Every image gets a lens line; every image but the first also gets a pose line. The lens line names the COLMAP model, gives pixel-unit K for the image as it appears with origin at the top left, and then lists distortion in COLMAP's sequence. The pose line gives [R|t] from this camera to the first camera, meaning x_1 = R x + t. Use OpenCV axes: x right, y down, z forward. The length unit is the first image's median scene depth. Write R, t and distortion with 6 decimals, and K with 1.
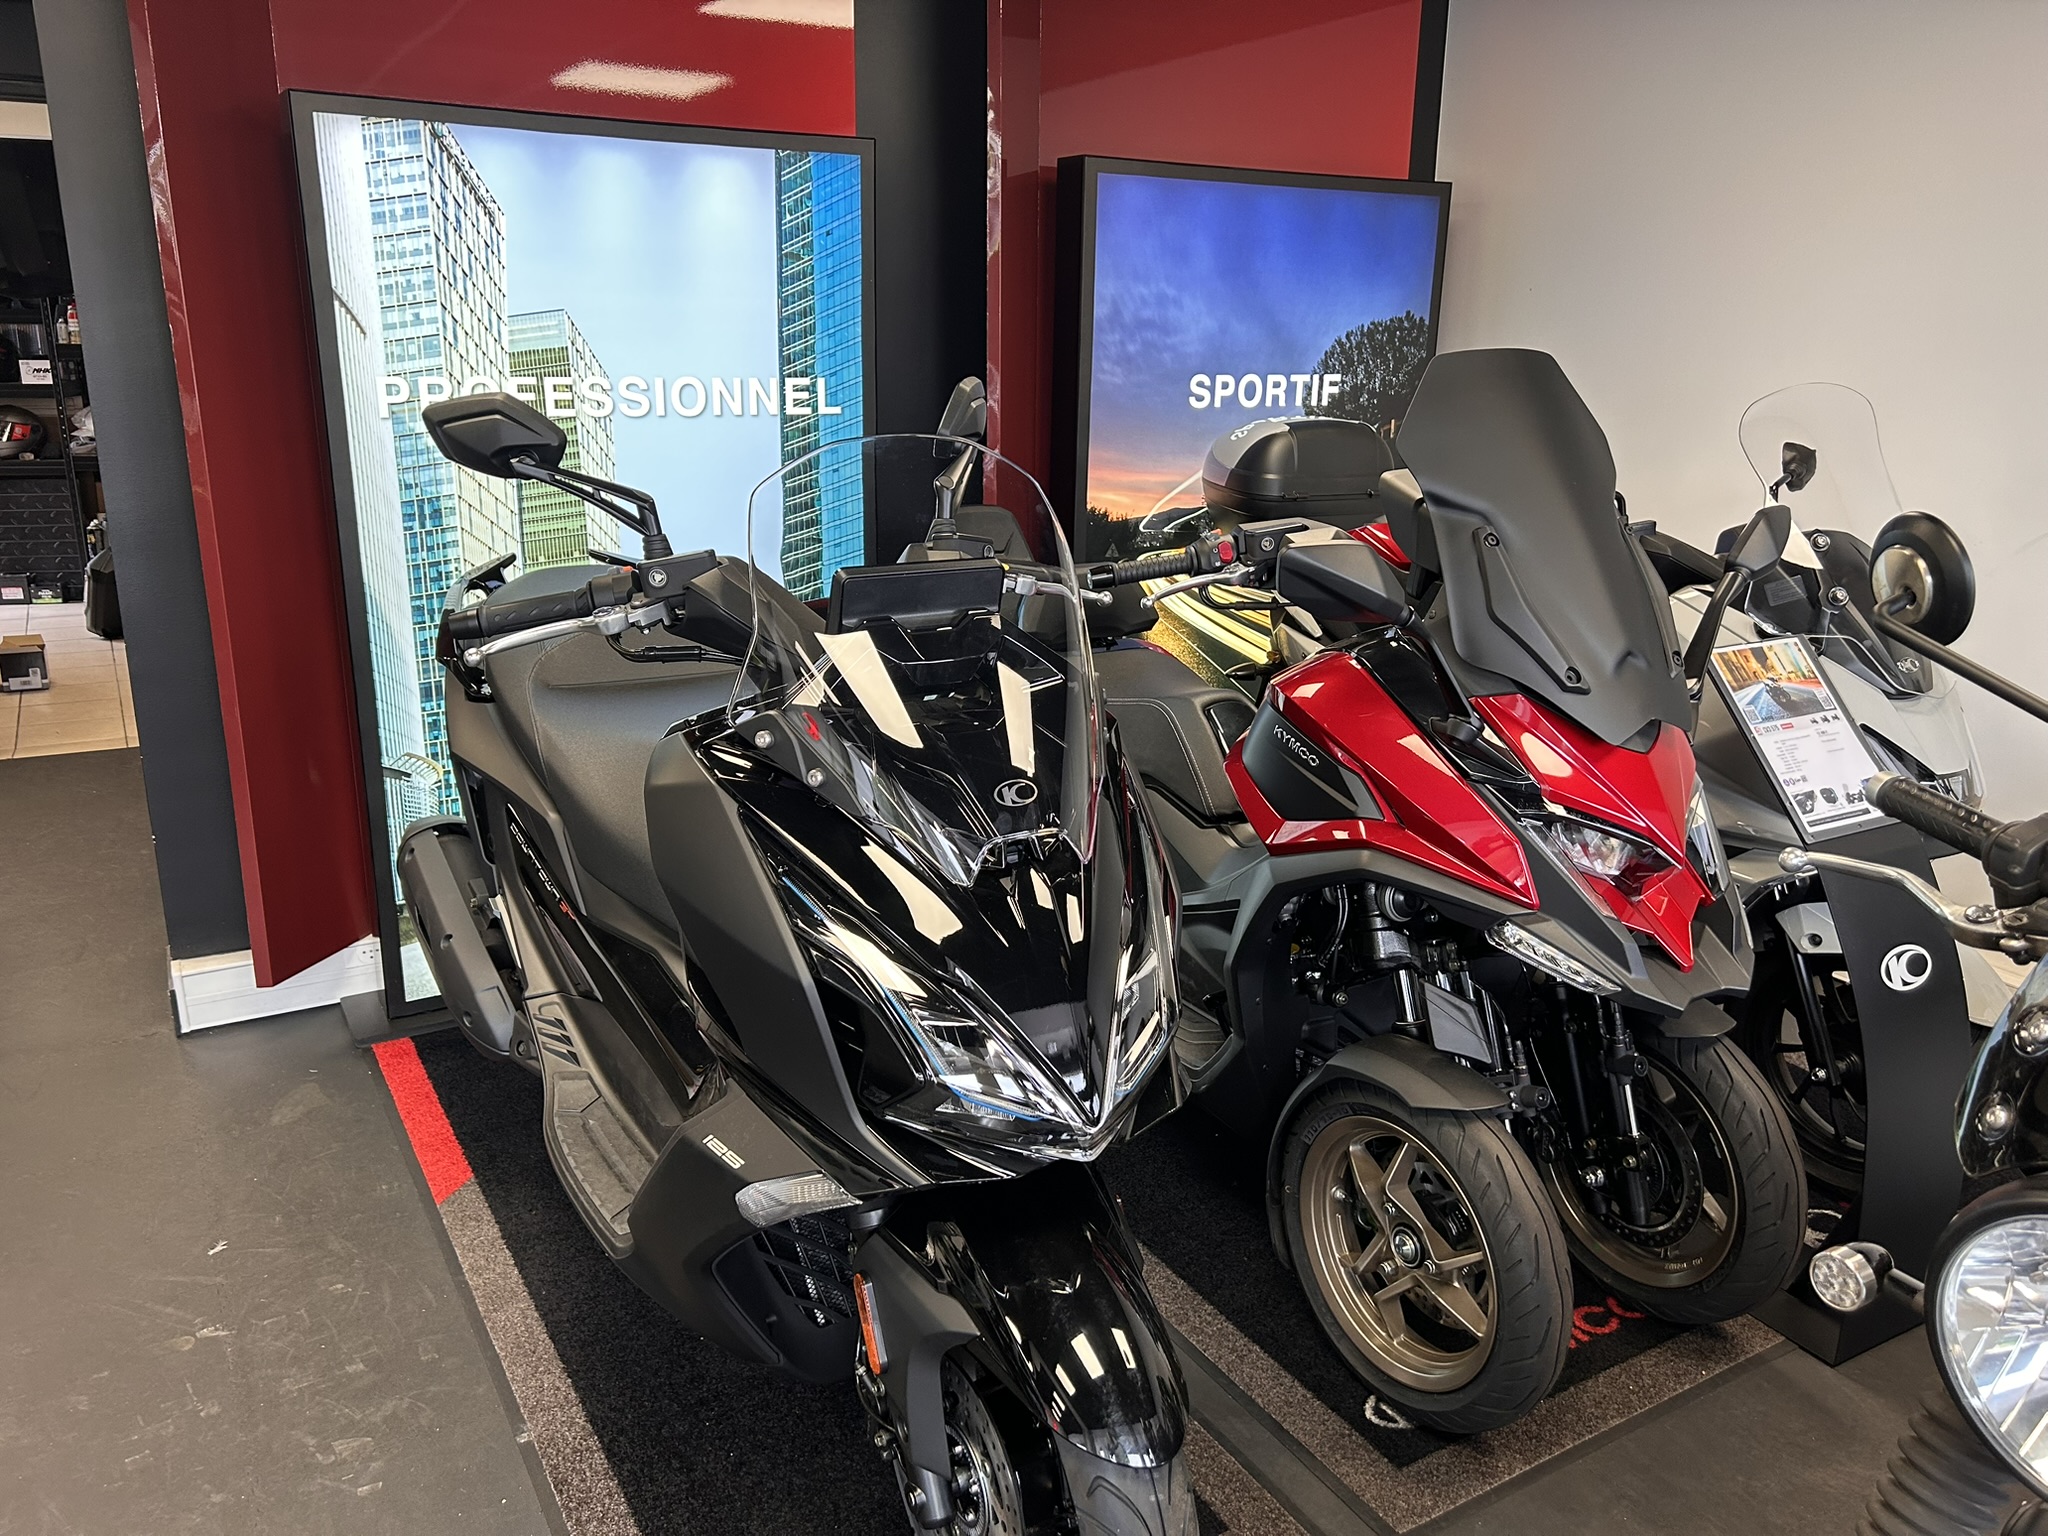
lens RADIAL K [[1632.2, 0, 1075.3], [0, 1632.2, 798.4], [0, 0, 1]] dist [0.044116, -0.034277]
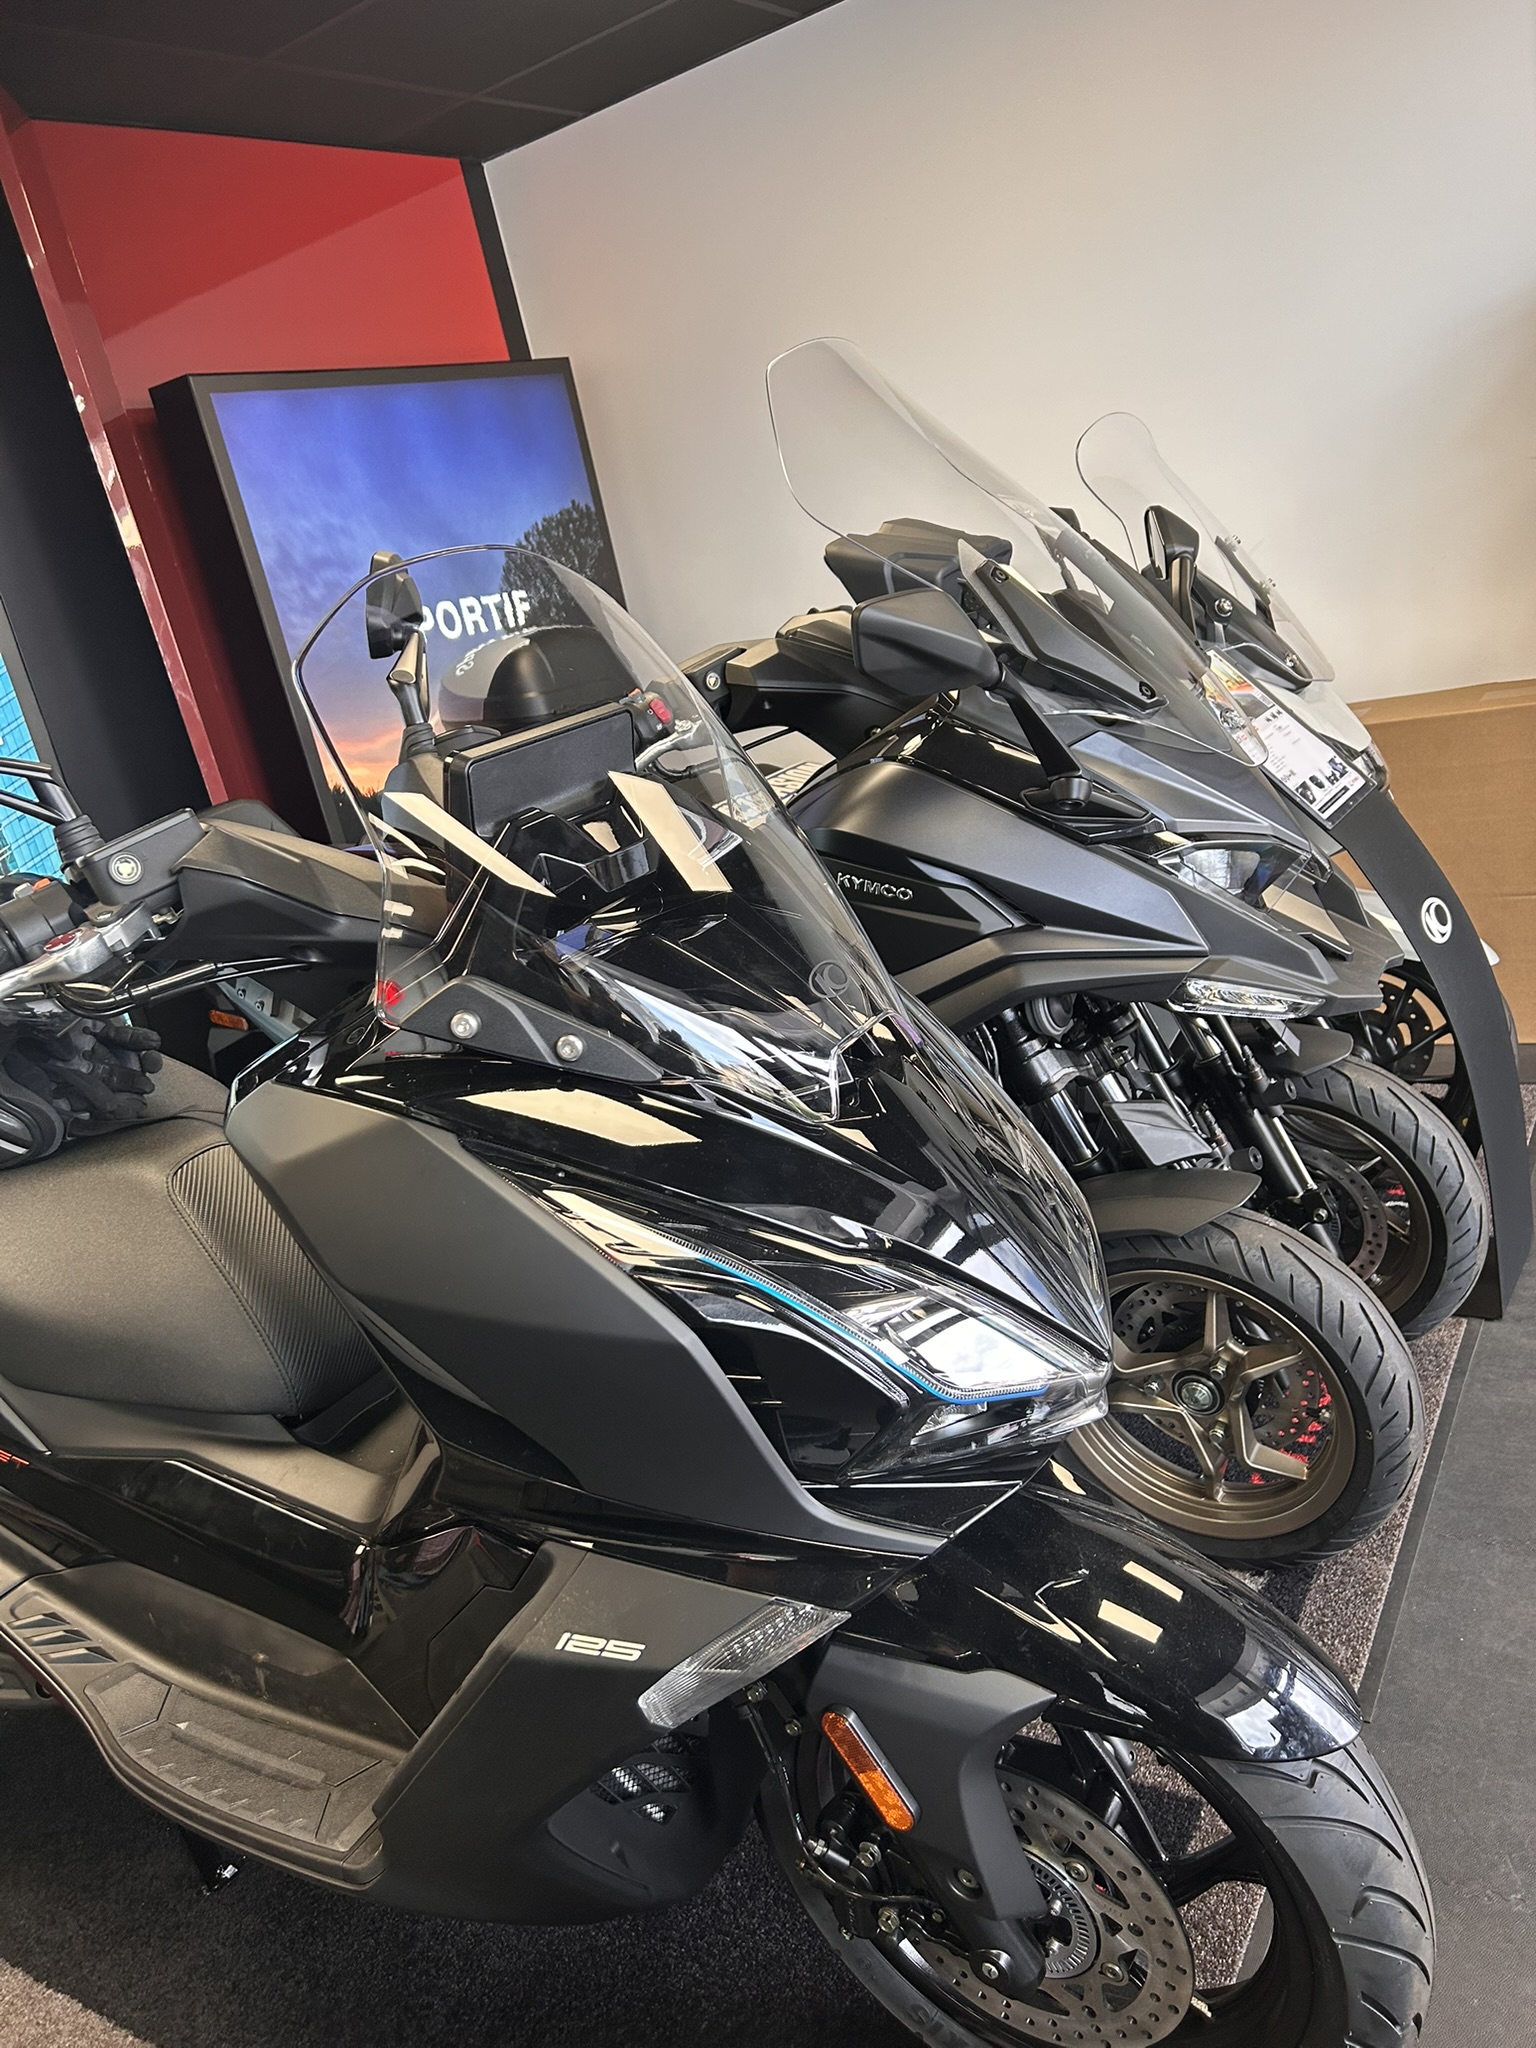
lens RADIAL K [[1525.4, 0, 790.1], [0, 1525.4, 1067.8], [0, 0, 1]] dist [0.050538, -0.060714]
pose [[0.857718, -0.342101, 0.383781, -0.151038], [0.349478, 0.935455, 0.052806, -0.000228], [-0.377075, 0.088830, 0.921913, 0.200327]]
